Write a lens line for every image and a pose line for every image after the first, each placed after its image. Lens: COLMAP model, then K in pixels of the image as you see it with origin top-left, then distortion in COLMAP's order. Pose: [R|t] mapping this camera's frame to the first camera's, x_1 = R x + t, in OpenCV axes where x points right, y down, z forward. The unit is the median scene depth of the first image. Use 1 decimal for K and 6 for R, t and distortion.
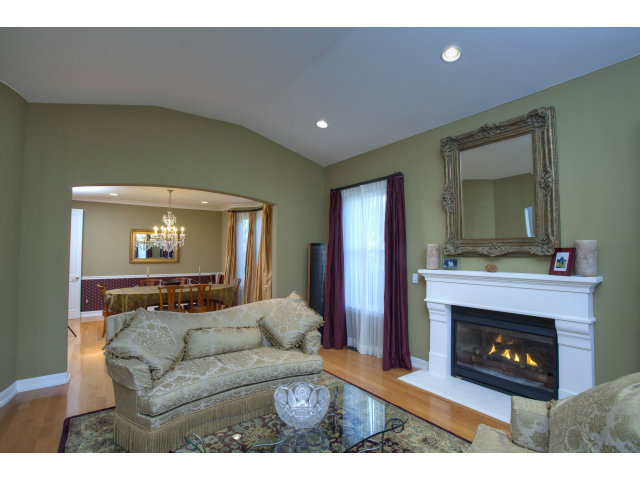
lens RADIAL K [[317.7, 0, 321.1], [0, 317.7, 243.8], [0, 0, 1]] dist [-0.033291, 0.006157]
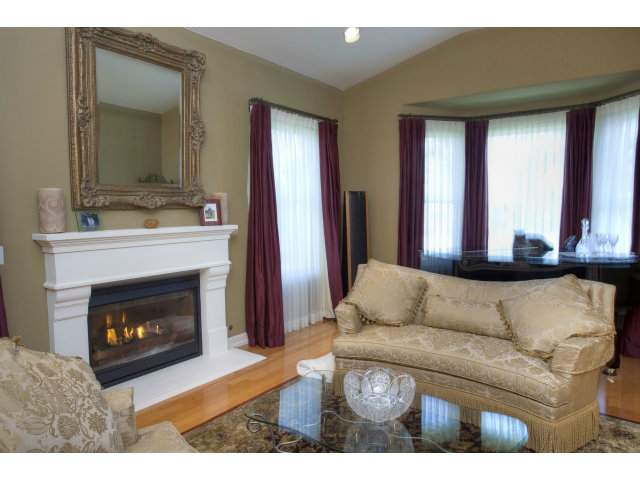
lens RADIAL K [[448.8, 0, 318.9], [0, 448.8, 237.0], [0, 0, 1]] dist [-0.007152, -0.001346]
pose [[-0.310235, -0.074687, 0.947721, -0.654112], [-0.032803, 0.997156, 0.067844, 0.020208], [-0.950094, -0.010041, -0.311803, 0.929188]]
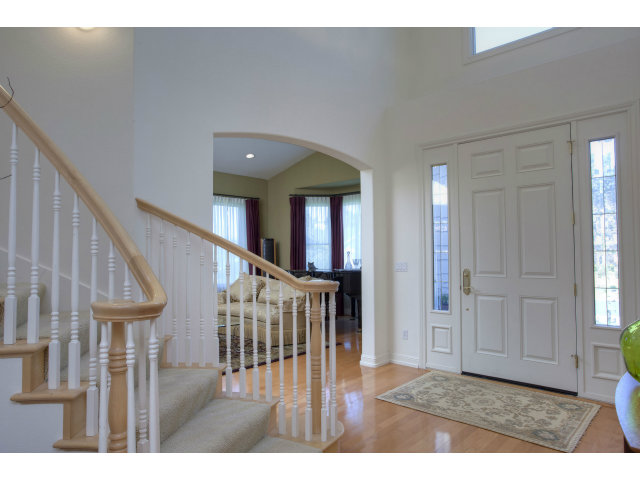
lens RADIAL K [[448.8, 0, 321.6], [0, 448.8, 242.0], [0, 0, 1]] dist [-0.007152, -0.001346]
pose [[-0.137098, 0.021203, 0.990331, -2.054272], [-0.031803, 0.999161, -0.025794, 0.046661], [-0.990047, -0.035032, -0.136309, 0.312195]]
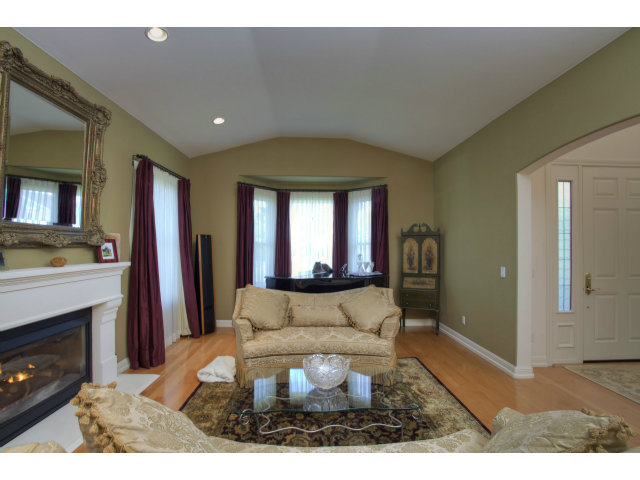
lens RADIAL K [[317.7, 0, 321.2], [0, 317.7, 242.6], [0, 0, 1]] dist [-0.033291, 0.006157]
pose [[-0.823027, -0.005934, 0.567972, -0.449800], [-0.030606, 0.998956, -0.033913, 0.033910], [-0.567178, -0.045295, -0.822349, 1.246077]]
